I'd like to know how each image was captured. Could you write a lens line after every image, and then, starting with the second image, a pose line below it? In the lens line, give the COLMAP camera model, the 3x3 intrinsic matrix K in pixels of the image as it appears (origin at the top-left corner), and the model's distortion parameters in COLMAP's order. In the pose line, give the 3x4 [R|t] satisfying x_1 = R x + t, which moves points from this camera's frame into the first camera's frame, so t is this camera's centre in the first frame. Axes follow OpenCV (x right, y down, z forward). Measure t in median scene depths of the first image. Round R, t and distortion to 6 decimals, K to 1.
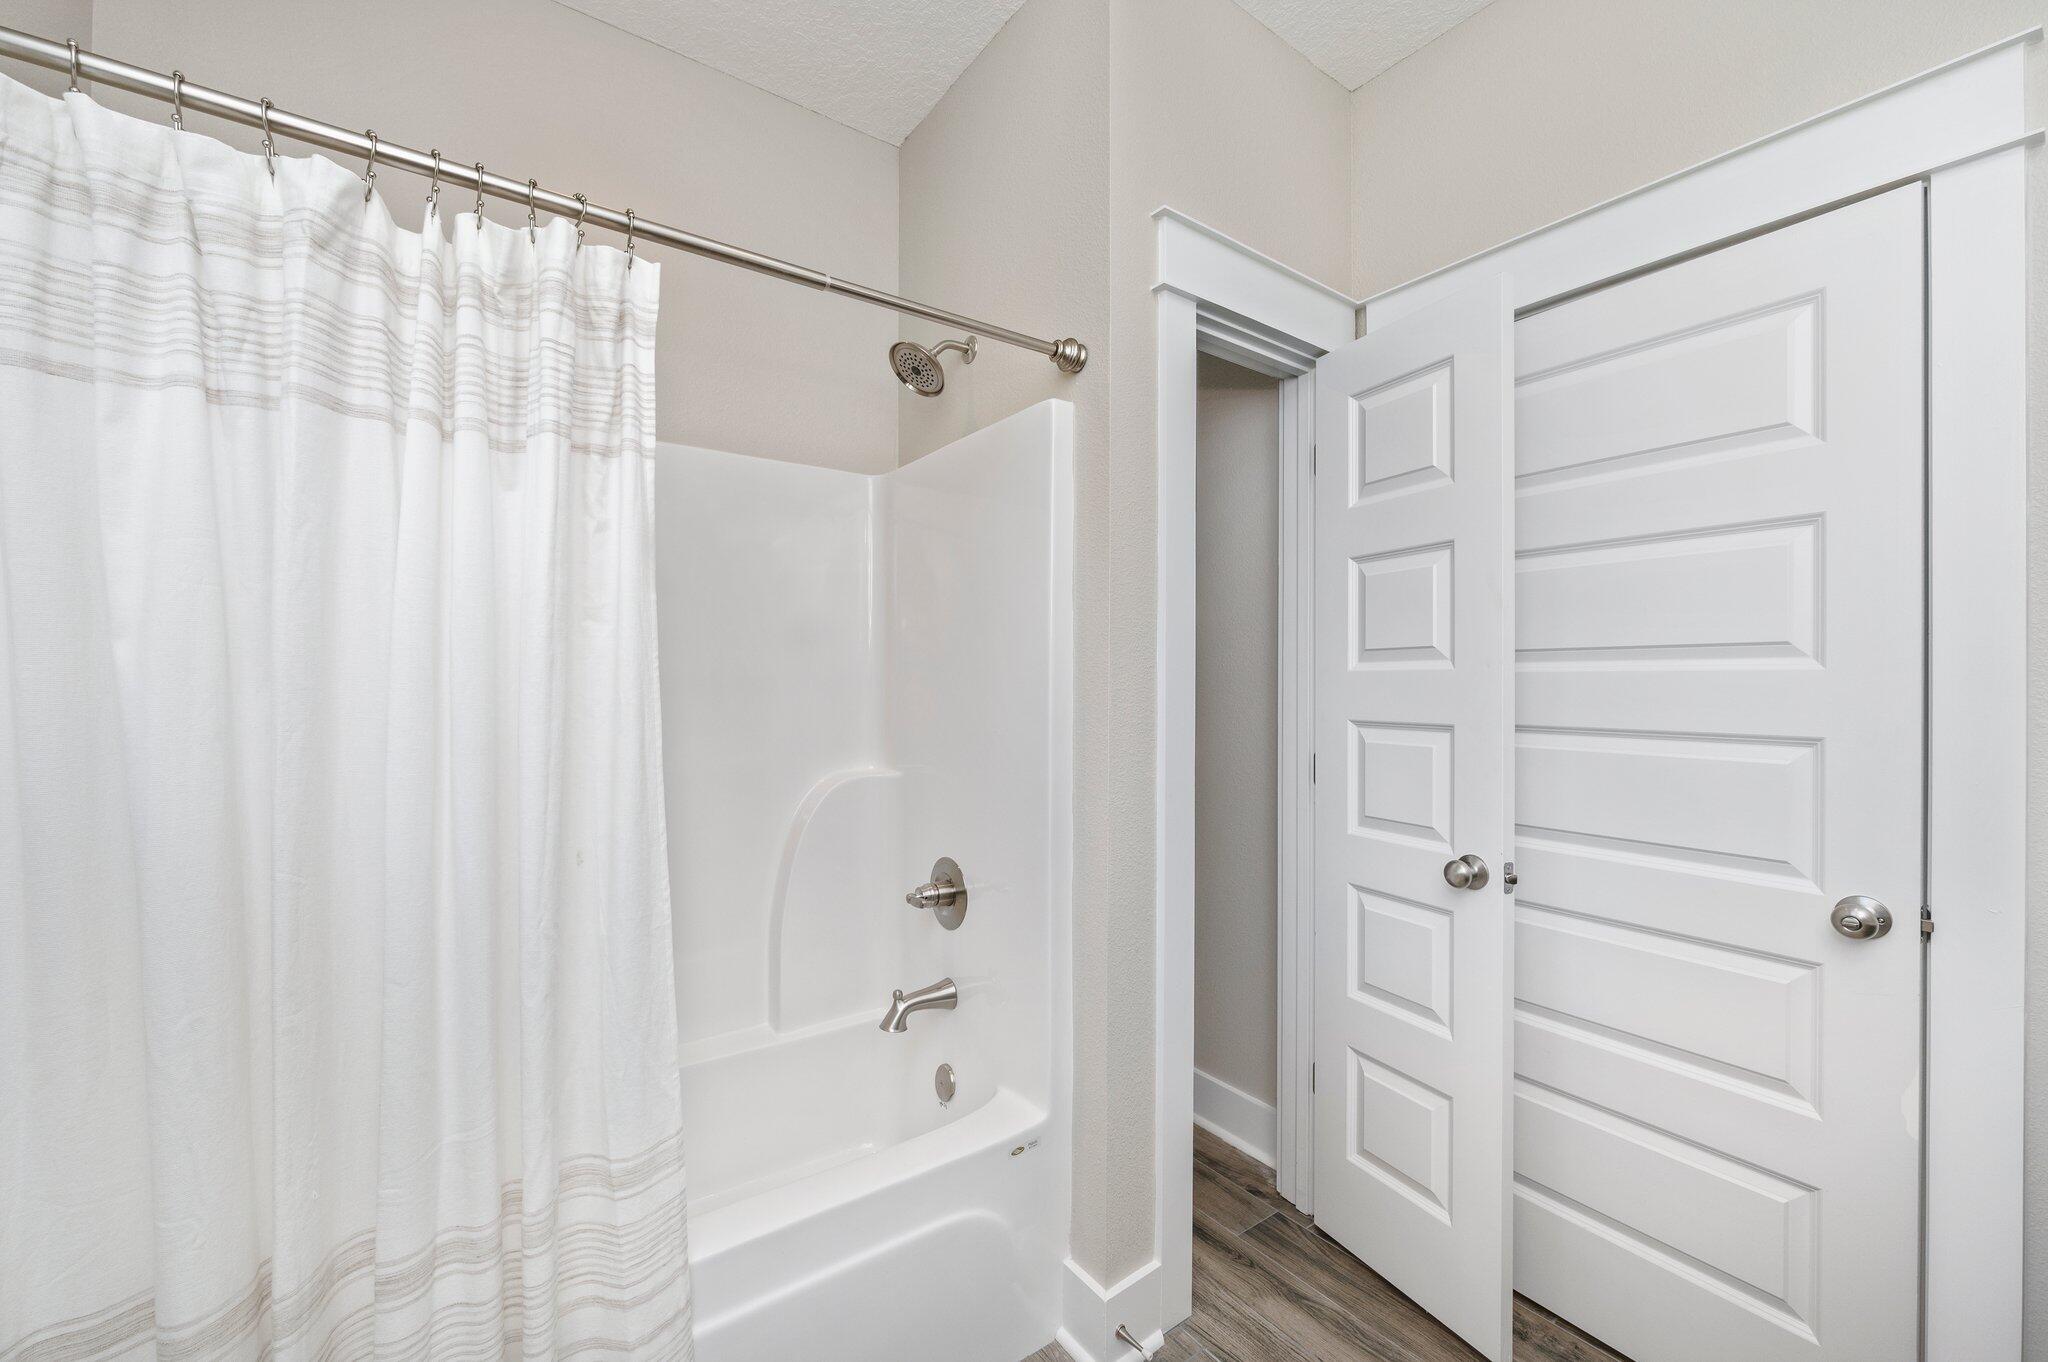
lens RADIAL K [[823.1, 0, 1031.7], [0, 823.1, 686.0], [0, 0, 1]] dist [-0.000988, 0.000161]
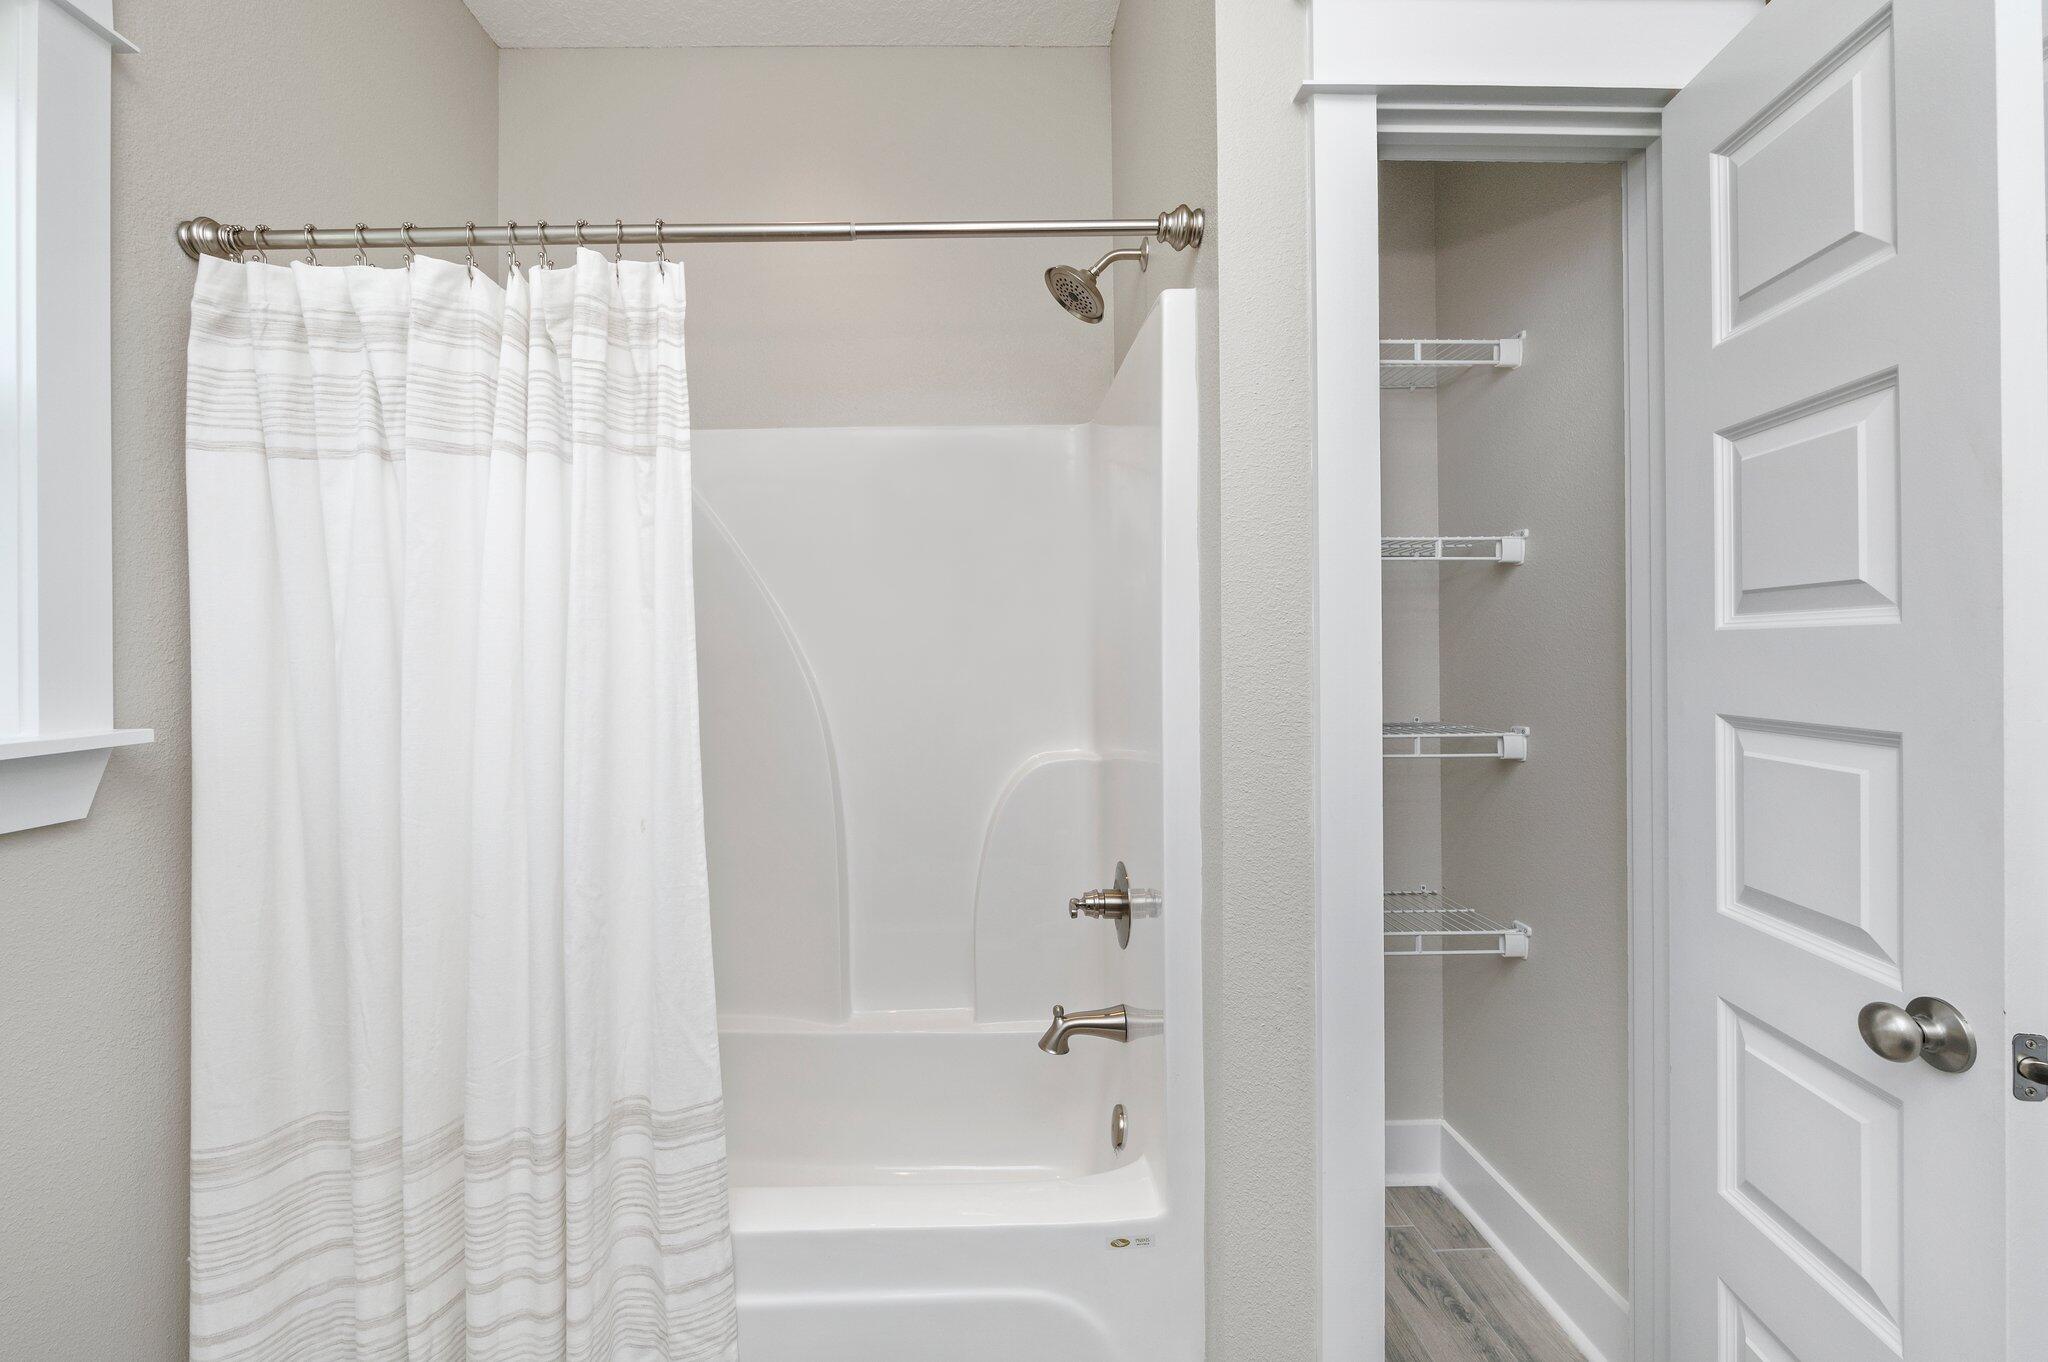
lens RADIAL K [[844.8, 0, 1115.0], [0, 844.8, 651.9], [0, 0, 1]] dist [-0.004211, -0.000461]
pose [[0.818227, -0.010043, -0.574808, 0.588315], [0.013390, 0.999909, 0.001591, -0.014704], [0.574740, -0.008998, 0.818287, 0.426634]]
